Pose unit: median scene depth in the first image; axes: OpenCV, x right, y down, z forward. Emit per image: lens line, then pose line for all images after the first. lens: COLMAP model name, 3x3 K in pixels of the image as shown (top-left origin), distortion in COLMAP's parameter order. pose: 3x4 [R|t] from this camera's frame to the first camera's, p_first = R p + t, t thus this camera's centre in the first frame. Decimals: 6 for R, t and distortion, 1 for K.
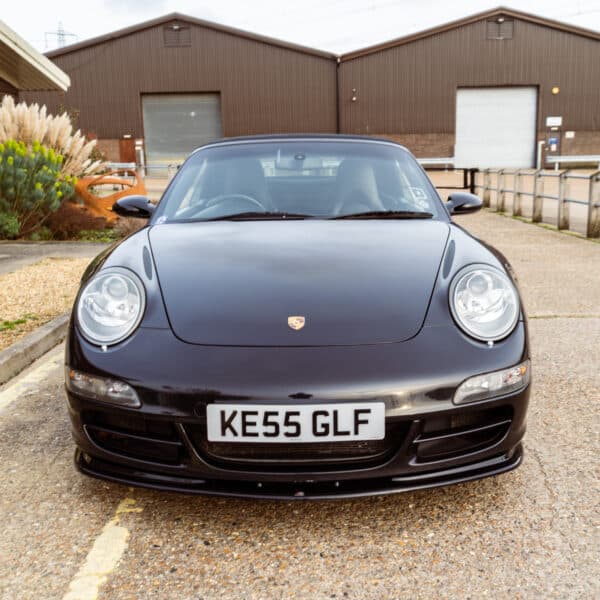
lens RADIAL K [[761.7, 0, 300.0], [0, 761.7, 300.0], [0, 0, 1]] dist [-0.015549, 0.011038]
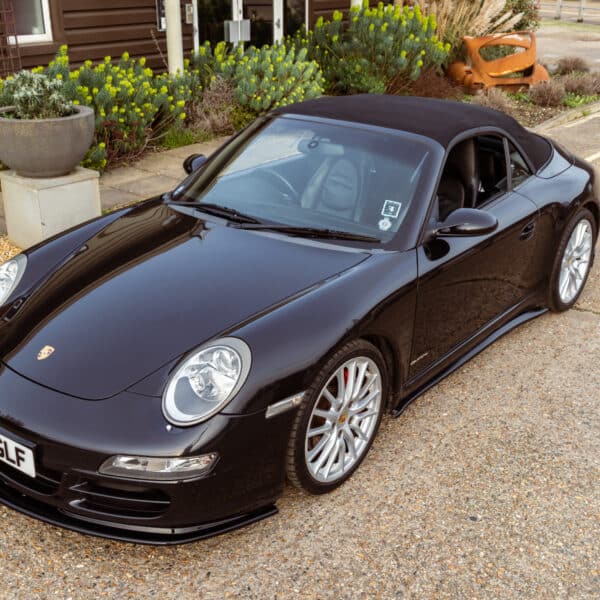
lens RADIAL K [[739.4, 0, 299.9], [0, 739.4, 267.5], [0, 0, 1]] dist [0.011537, -0.015488]
pose [[0.785190, 0.248481, -0.567216, 0.851294], [-0.132728, 0.962208, 0.237781, -0.389917], [0.604863, -0.111418, 0.788497, 0.322172]]
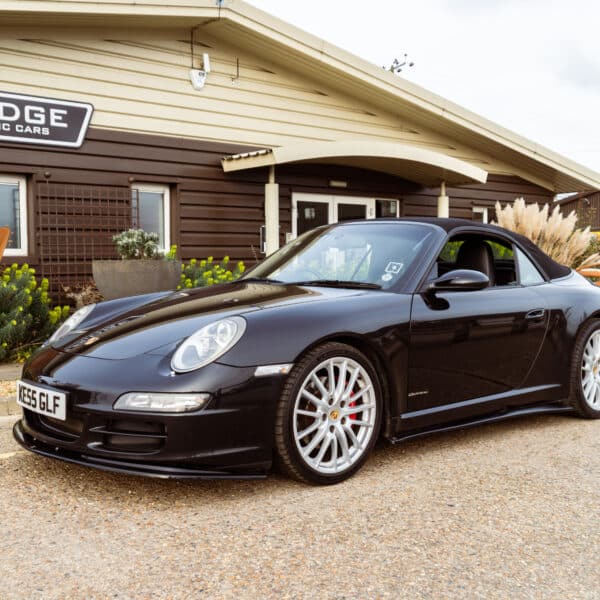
lens RADIAL K [[731.1, 0, 300.0], [0, 731.1, 300.0], [0, 0, 1]] dist [-0.012367, 0.006021]
pose [[0.675714, 0.049936, -0.735471, 1.194450], [-0.142936, 0.987643, -0.064264, -0.013563], [0.723174, 0.148550, 0.674502, 0.306529]]
